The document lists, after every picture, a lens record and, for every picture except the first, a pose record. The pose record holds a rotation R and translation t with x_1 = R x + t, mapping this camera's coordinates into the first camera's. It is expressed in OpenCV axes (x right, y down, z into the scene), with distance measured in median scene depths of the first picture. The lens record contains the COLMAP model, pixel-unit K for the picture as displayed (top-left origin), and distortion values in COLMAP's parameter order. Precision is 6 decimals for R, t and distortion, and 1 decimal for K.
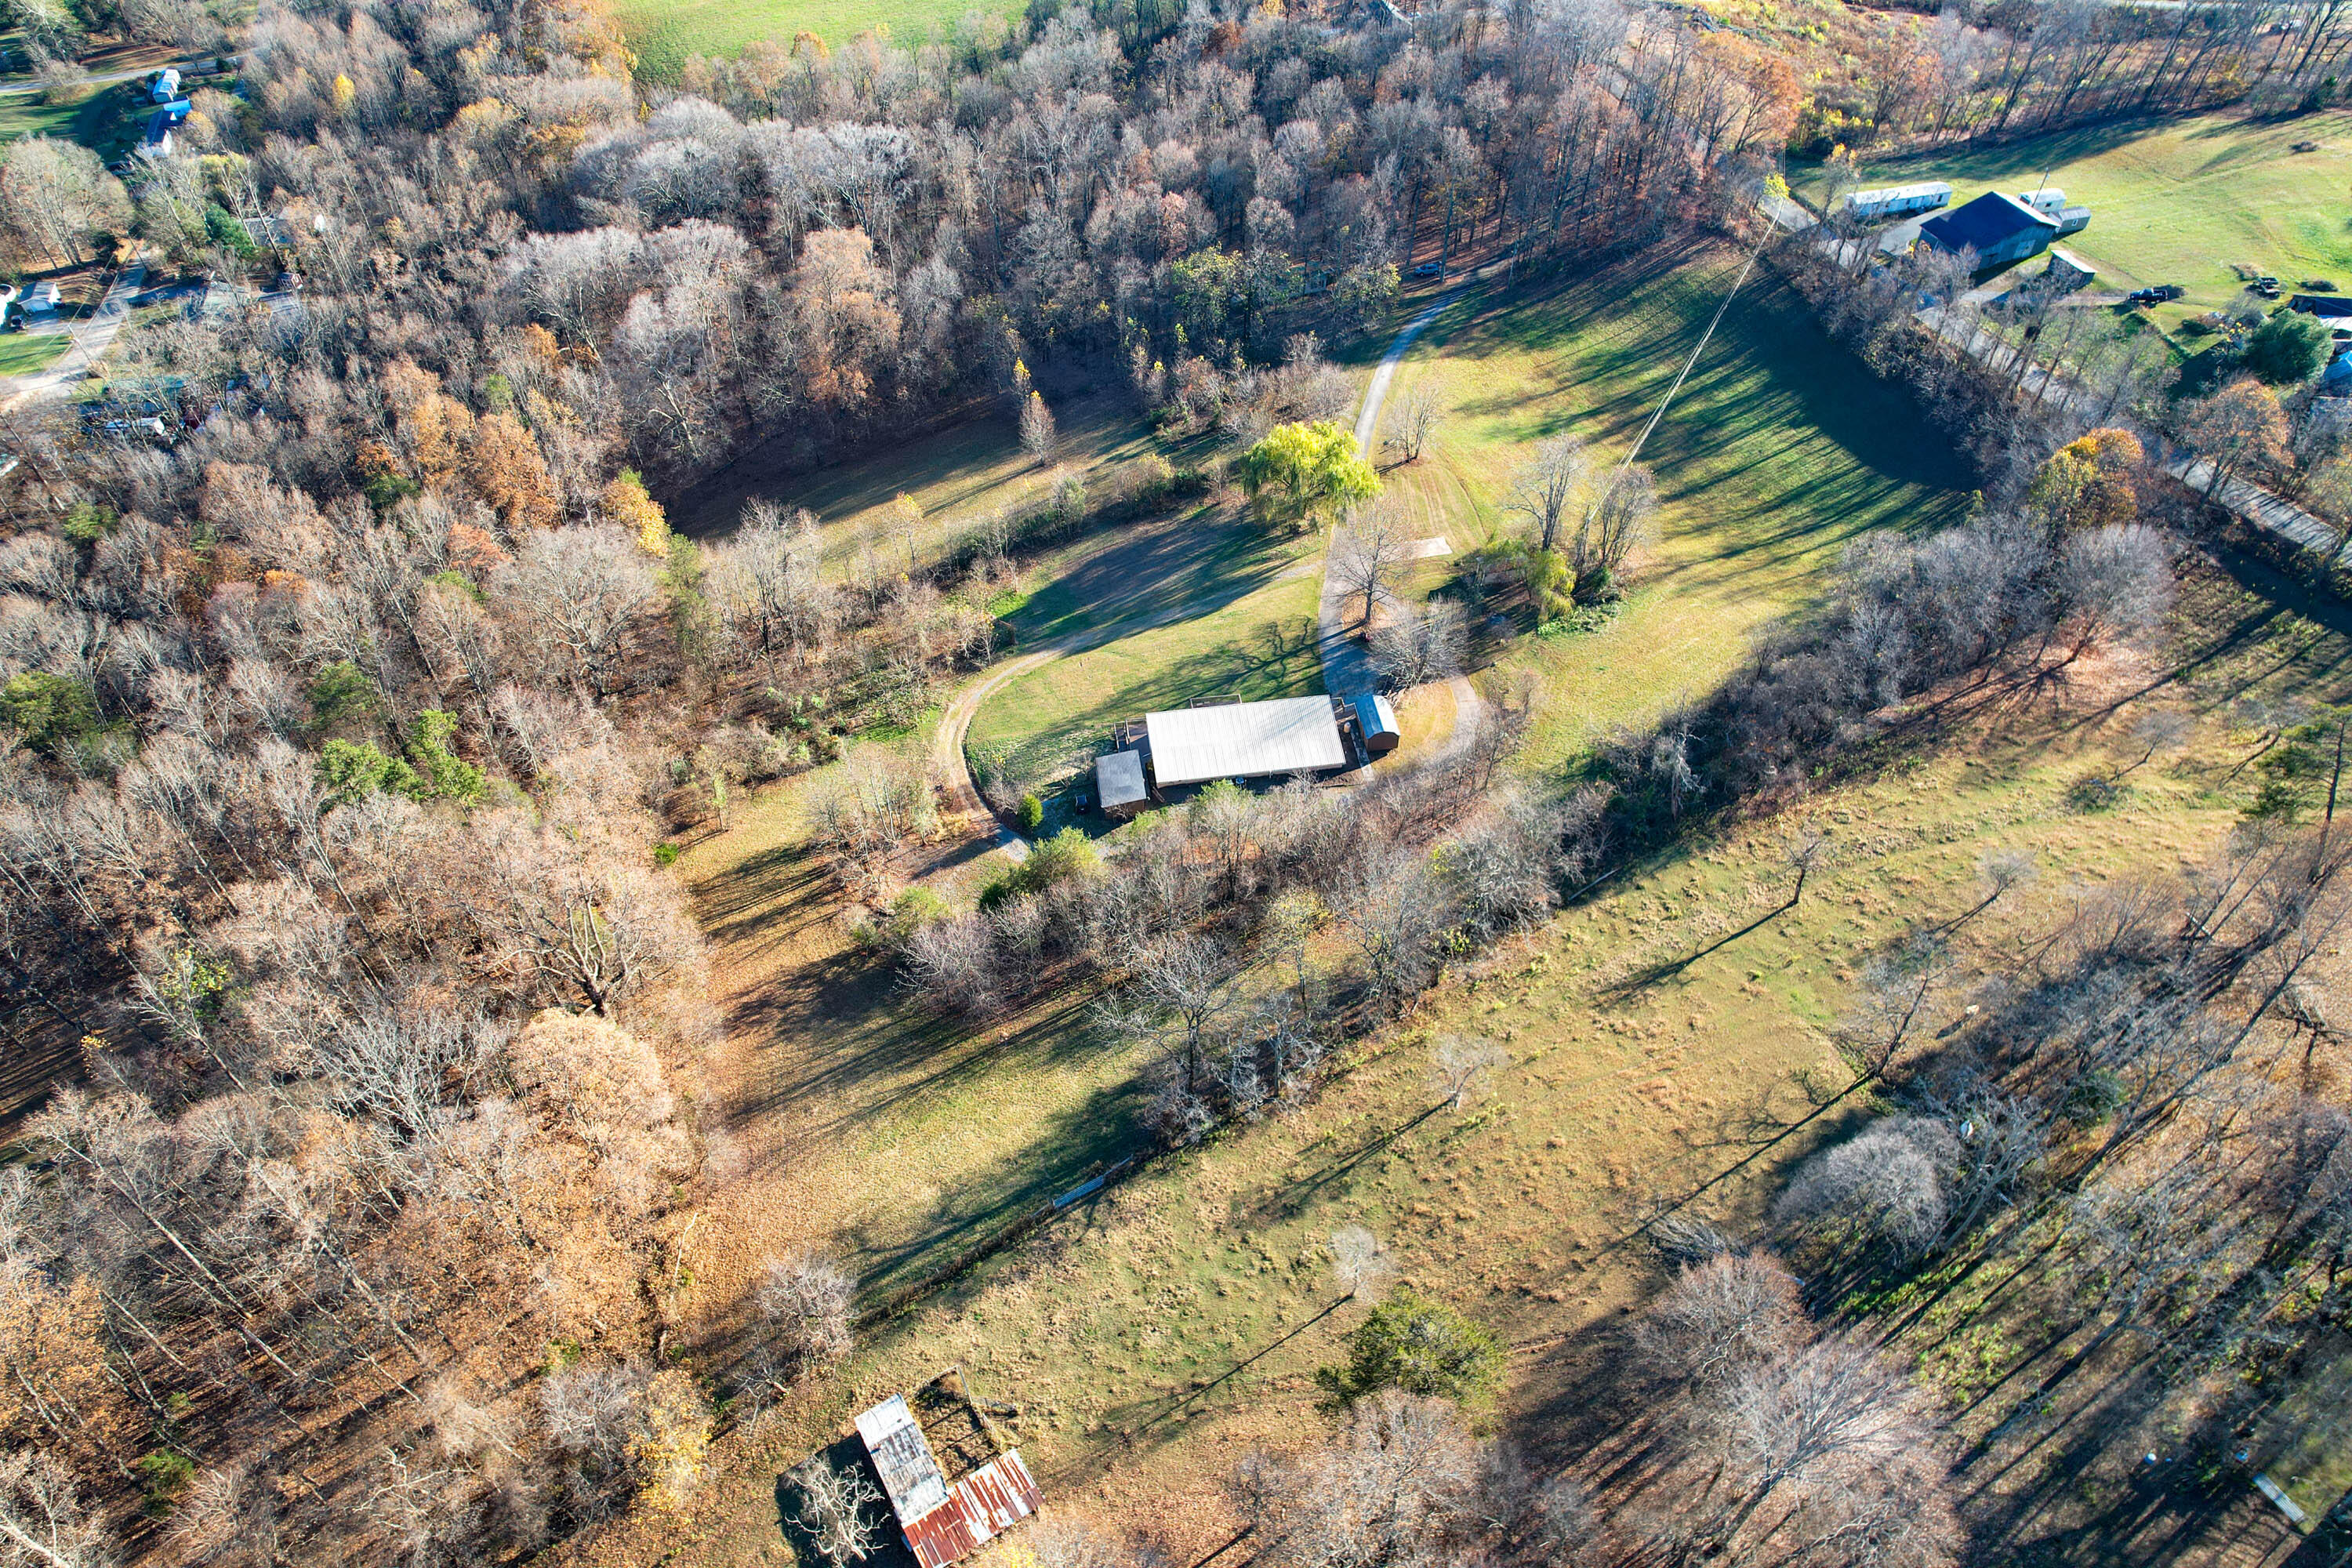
lens RADIAL K [[1497.6, 0, 1189.1], [0, 1497.6, 770.1], [0, 0, 1]] dist [-0.072060, 0.061453]
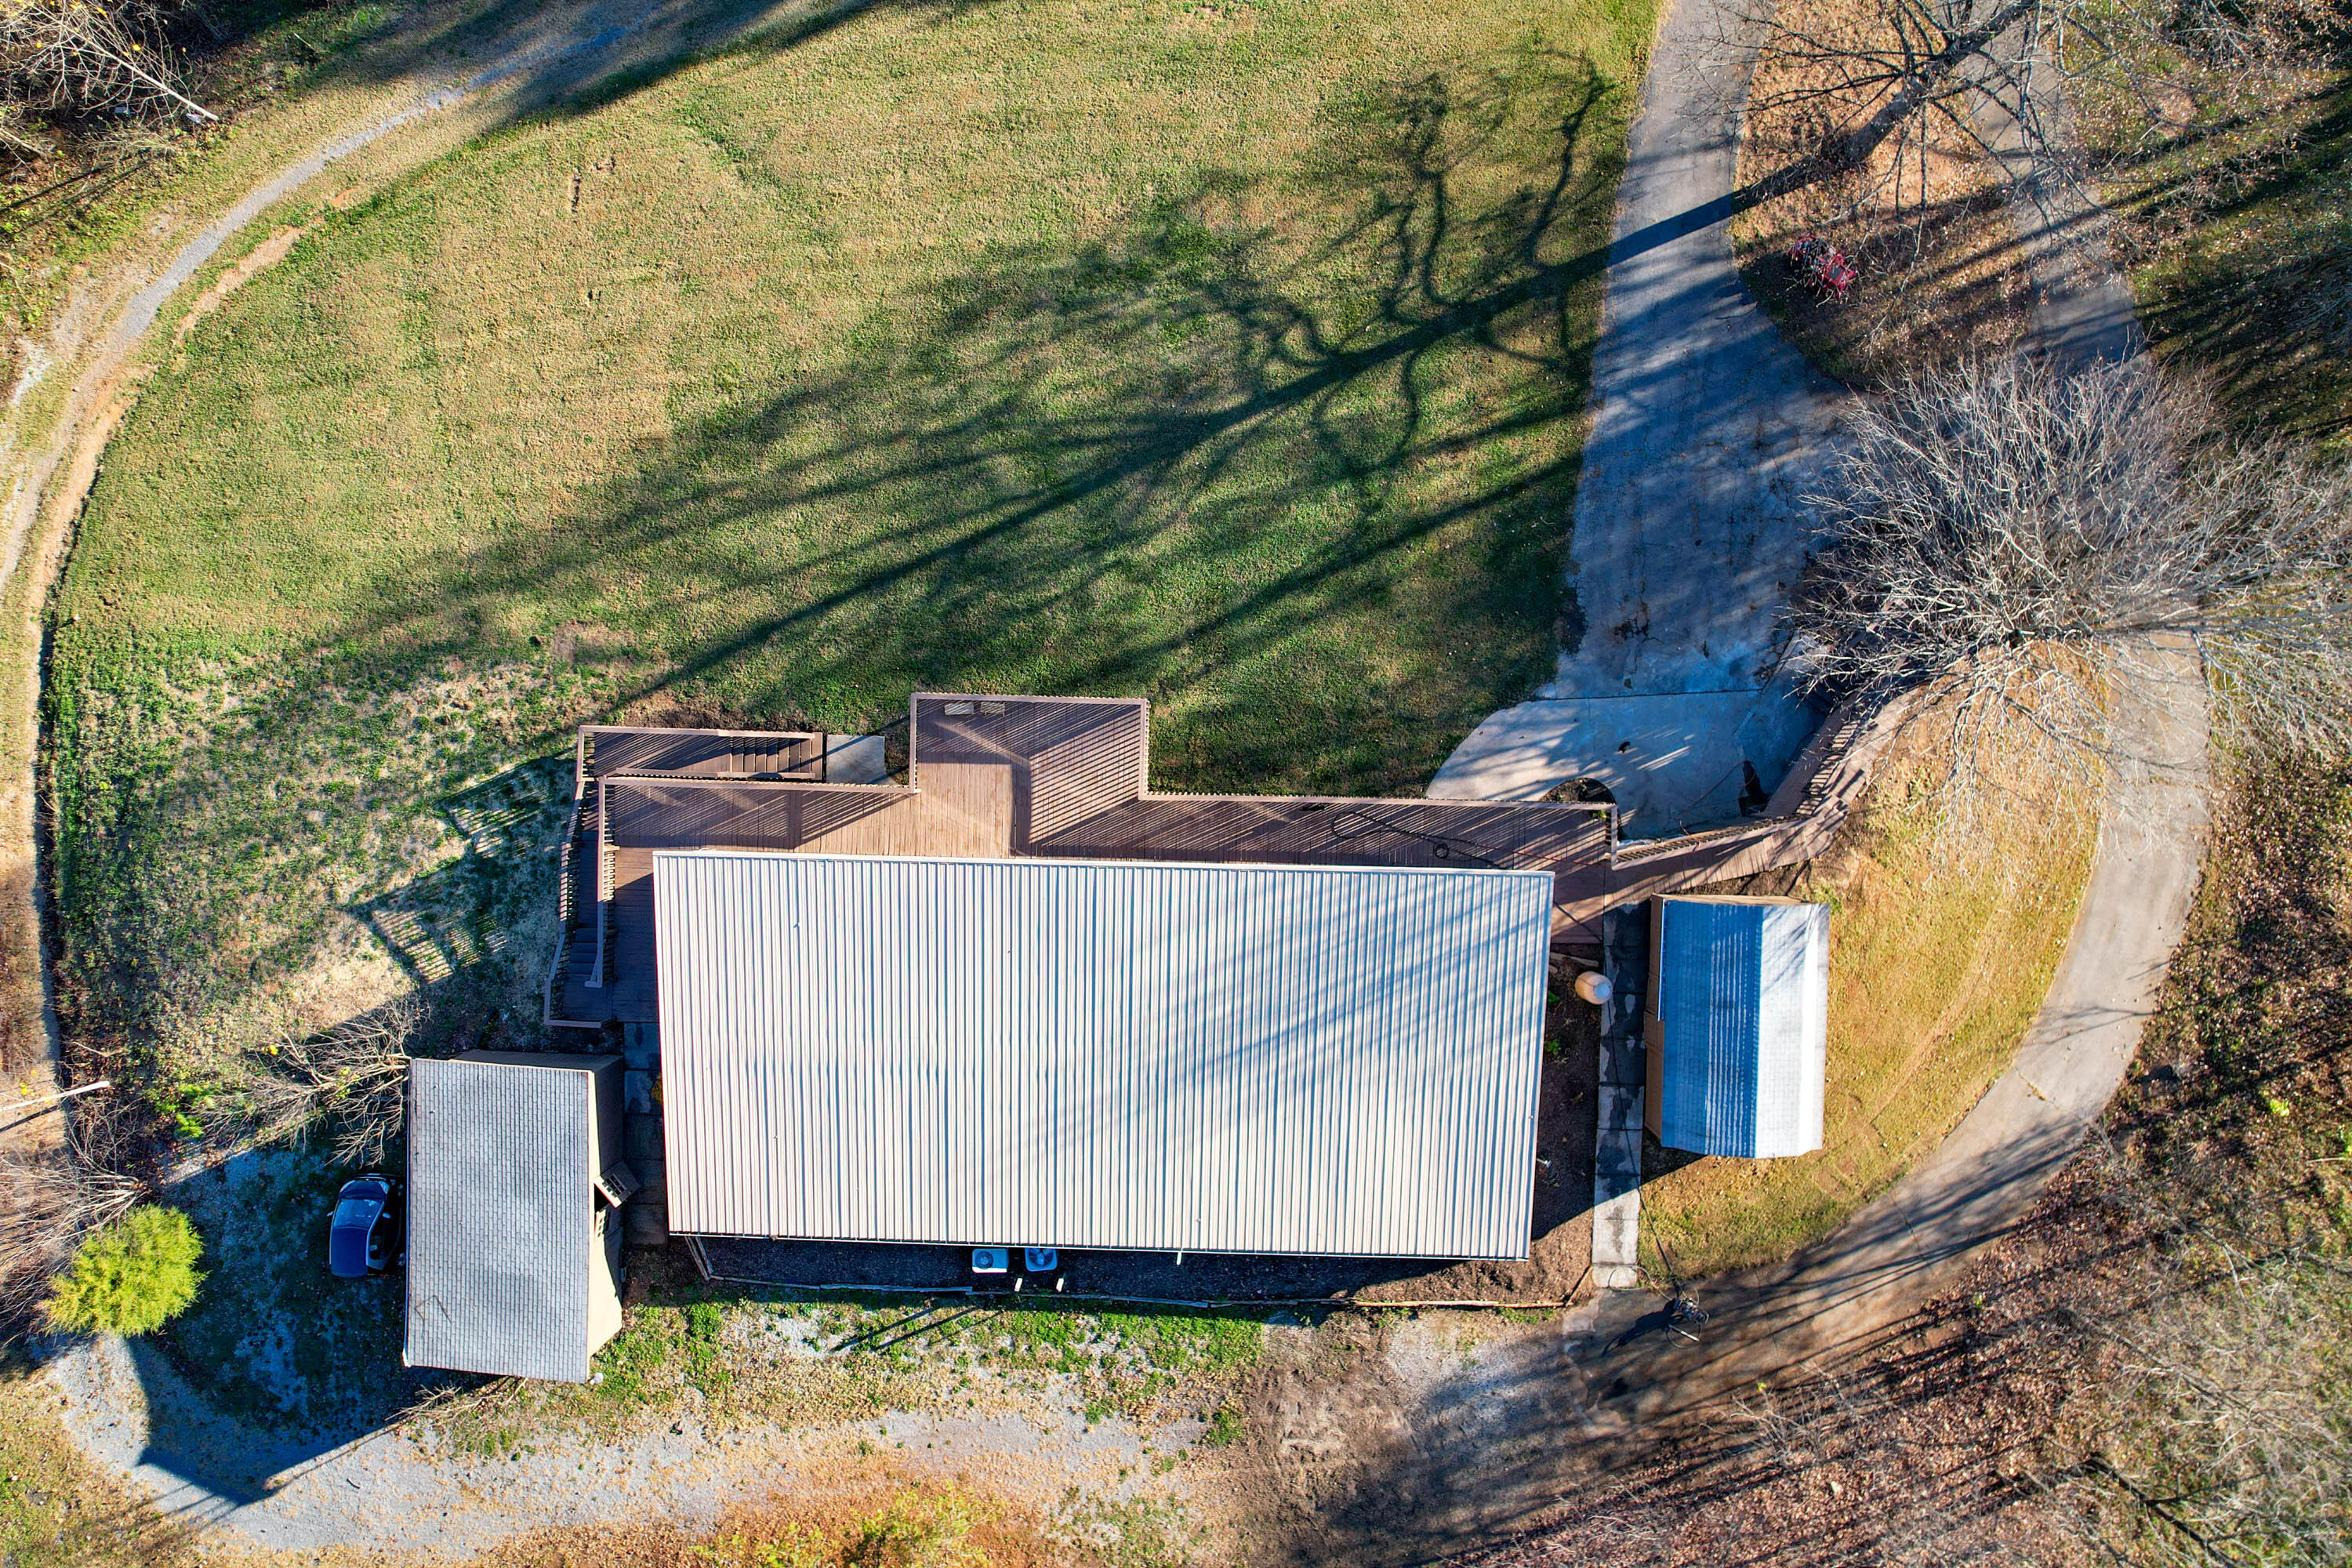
lens RADIAL K [[1497.6, 0, 1105.1], [0, 1497.6, 736.7], [0, 0, 1]] dist [-0.072060, 0.061453]
pose [[0.985856, 0.165775, -0.024615, 0.030487], [-0.101931, 0.709687, 0.697105, -0.176527], [0.133031, -0.684736, 0.716547, 0.764234]]
